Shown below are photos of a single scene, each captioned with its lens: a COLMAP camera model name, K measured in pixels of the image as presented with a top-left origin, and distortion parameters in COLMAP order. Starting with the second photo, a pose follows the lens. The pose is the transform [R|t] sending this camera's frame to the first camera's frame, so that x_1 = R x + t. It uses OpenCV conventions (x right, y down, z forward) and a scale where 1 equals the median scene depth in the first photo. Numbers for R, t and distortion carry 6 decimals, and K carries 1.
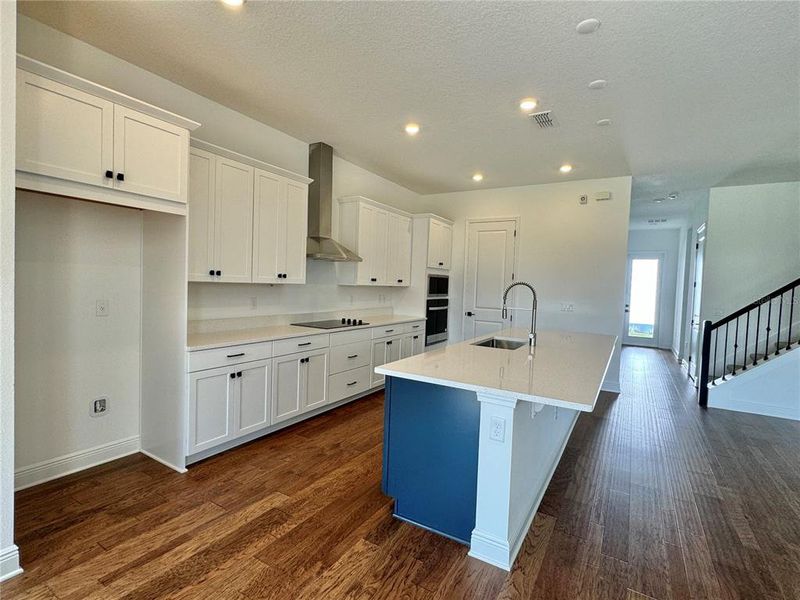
lens RADIAL K [[390.5, 0, 399.8], [0, 390.5, 300.3], [0, 0, 1]] dist [-0.001931, -0.000202]
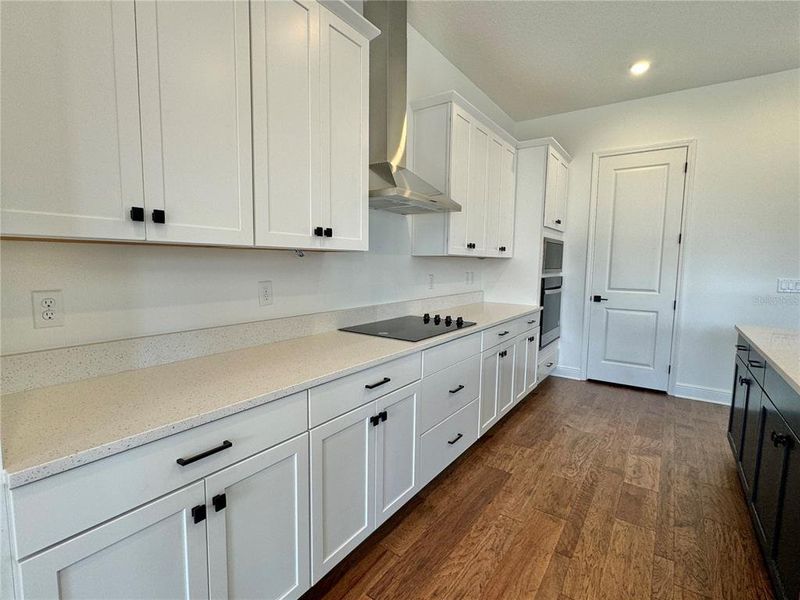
lens RADIAL K [[390.5, 0, 401.5], [0, 390.5, 298.7], [0, 0, 1]] dist [-0.001931, -0.000202]
pose [[0.997760, -0.014520, -0.065305, -0.144918], [0.017787, 0.998605, 0.049715, -0.004596], [0.064492, -0.050765, 0.996626, 0.436641]]
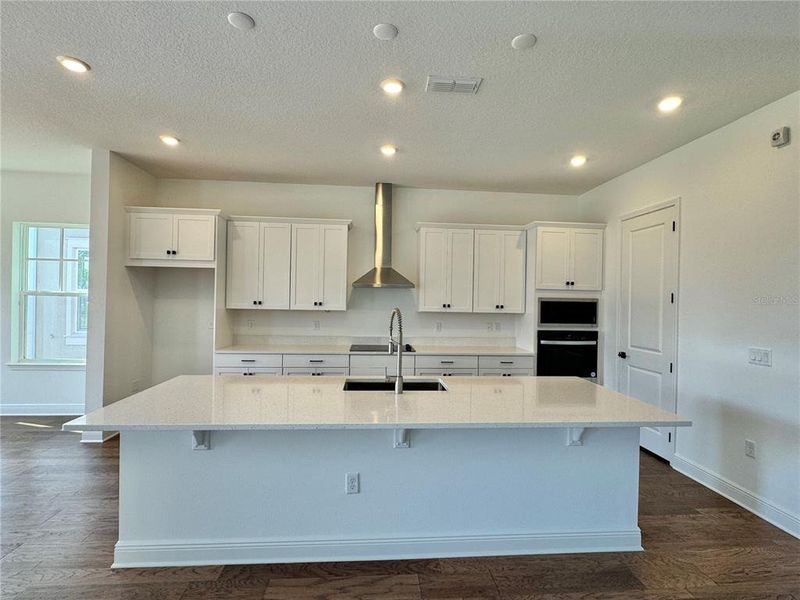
lens RADIAL K [[390.5, 0, 400.1], [0, 390.5, 297.0], [0, 0, 1]] dist [-0.001931, -0.000202]
pose [[0.578521, -0.028178, -0.815180, 0.682061], [-0.033685, 0.997725, -0.058394, -0.016375], [0.814971, 0.061242, 0.576256, 0.397927]]
